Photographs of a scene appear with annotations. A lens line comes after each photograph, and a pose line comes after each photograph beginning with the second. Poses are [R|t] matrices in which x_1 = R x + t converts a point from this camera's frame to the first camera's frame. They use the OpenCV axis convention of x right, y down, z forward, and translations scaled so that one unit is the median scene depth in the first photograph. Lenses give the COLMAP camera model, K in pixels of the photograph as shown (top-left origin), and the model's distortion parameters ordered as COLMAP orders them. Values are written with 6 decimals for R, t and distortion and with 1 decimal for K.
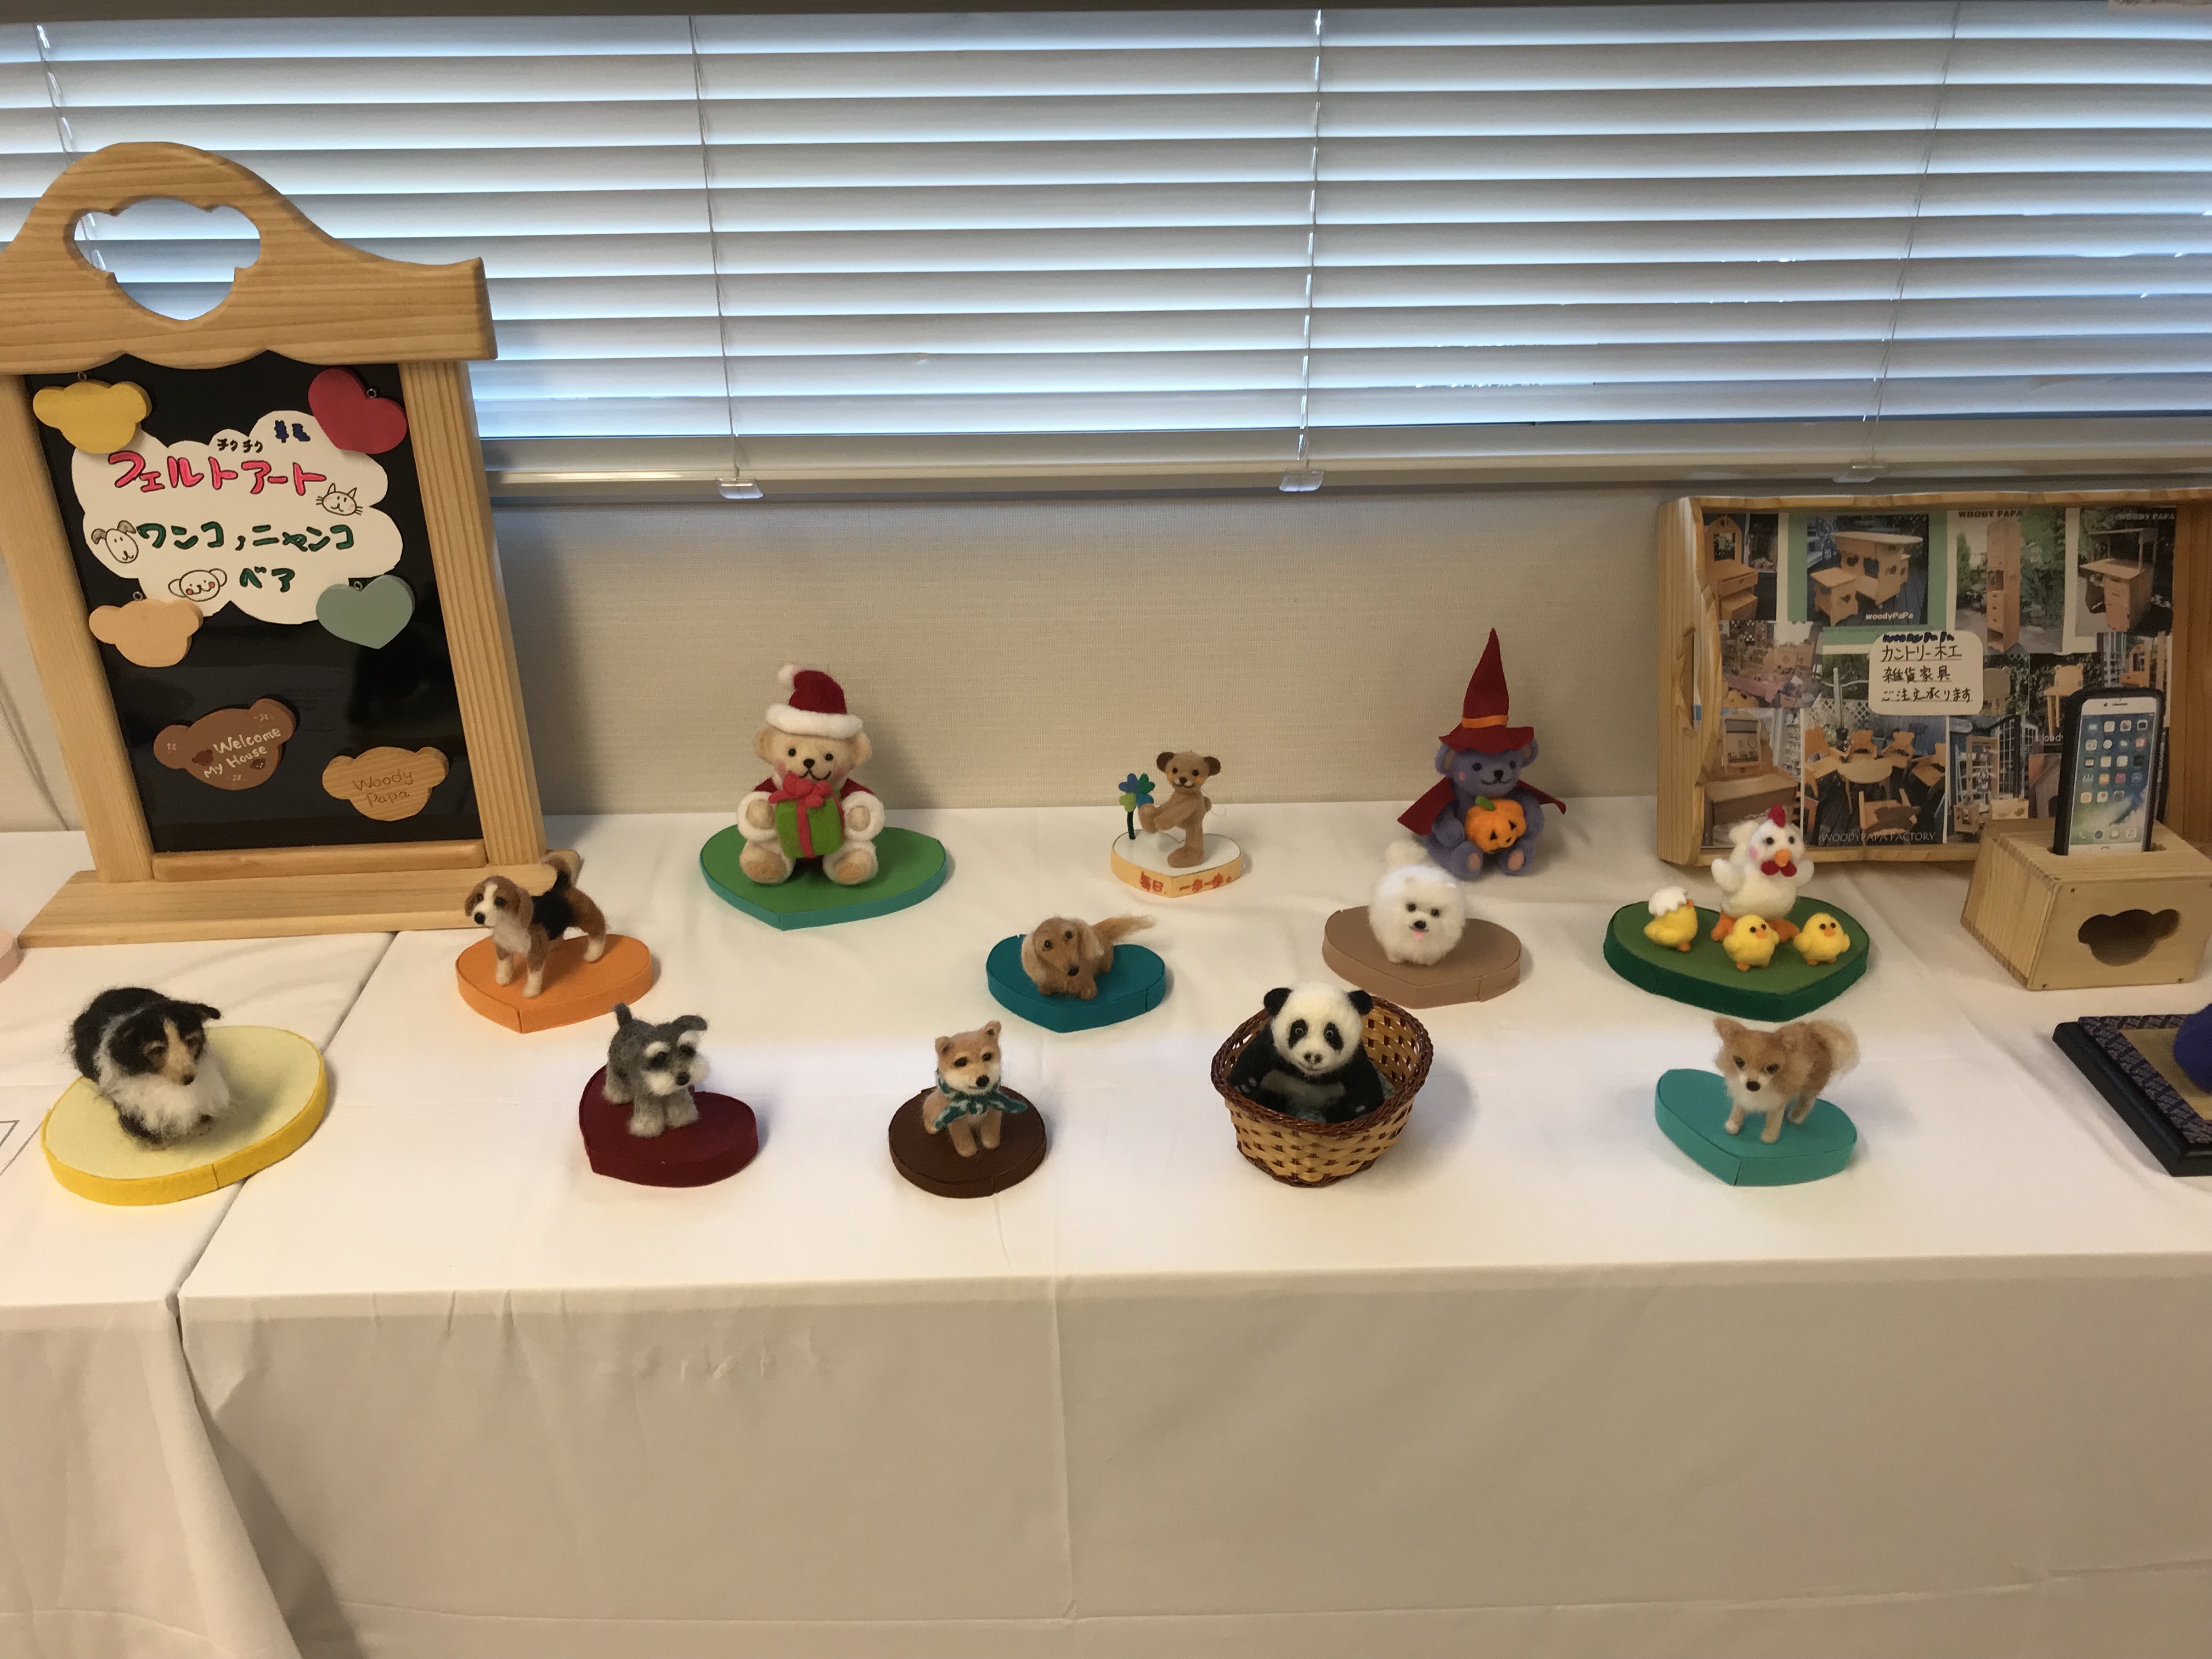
lens RADIAL K [[1831.4, 0, 1106.0], [0, 1831.4, 829.5], [0, 0, 1]] dist [-0.004054, 0.054160]
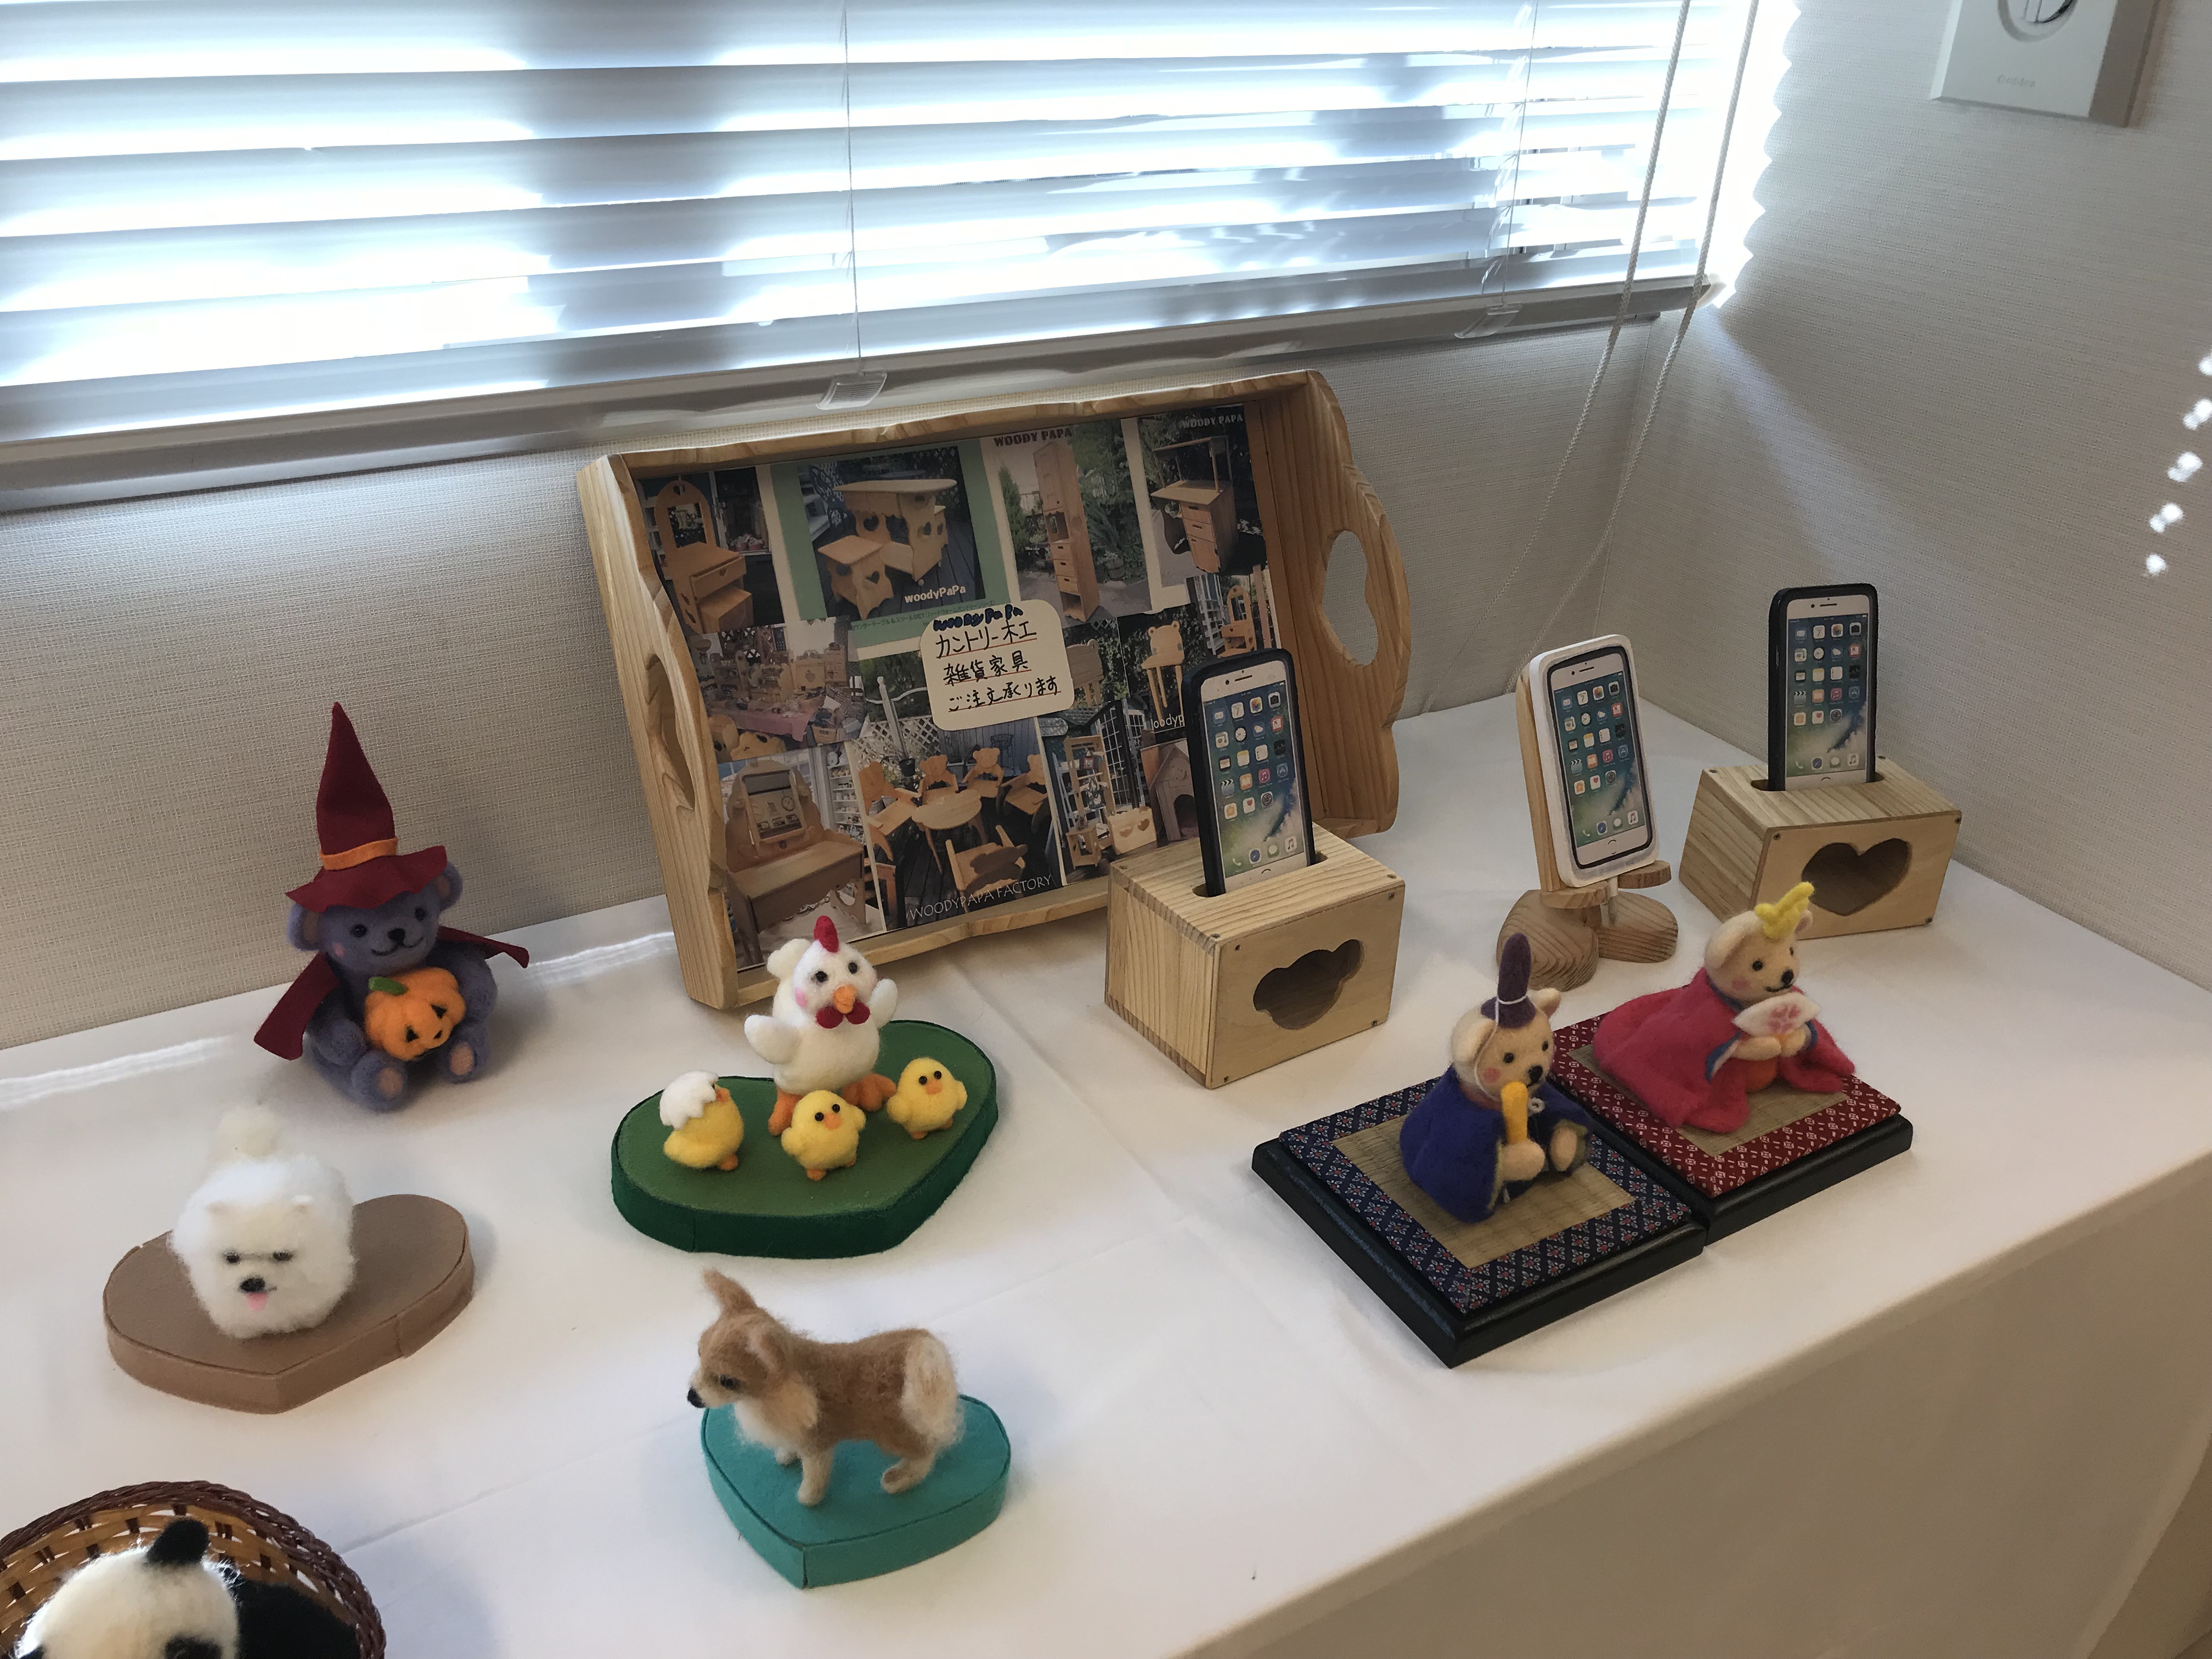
lens RADIAL K [[1760.6, 0, 1106.0], [0, 1760.6, 829.5], [0, 0, 1]] dist [0.178583, -0.596823]
pose [[0.882741, -0.197504, 0.426334, 0.172787], [0.190288, 0.979896, 0.059950, -0.054770], [-0.429604, 0.028206, 0.902577, 0.349048]]
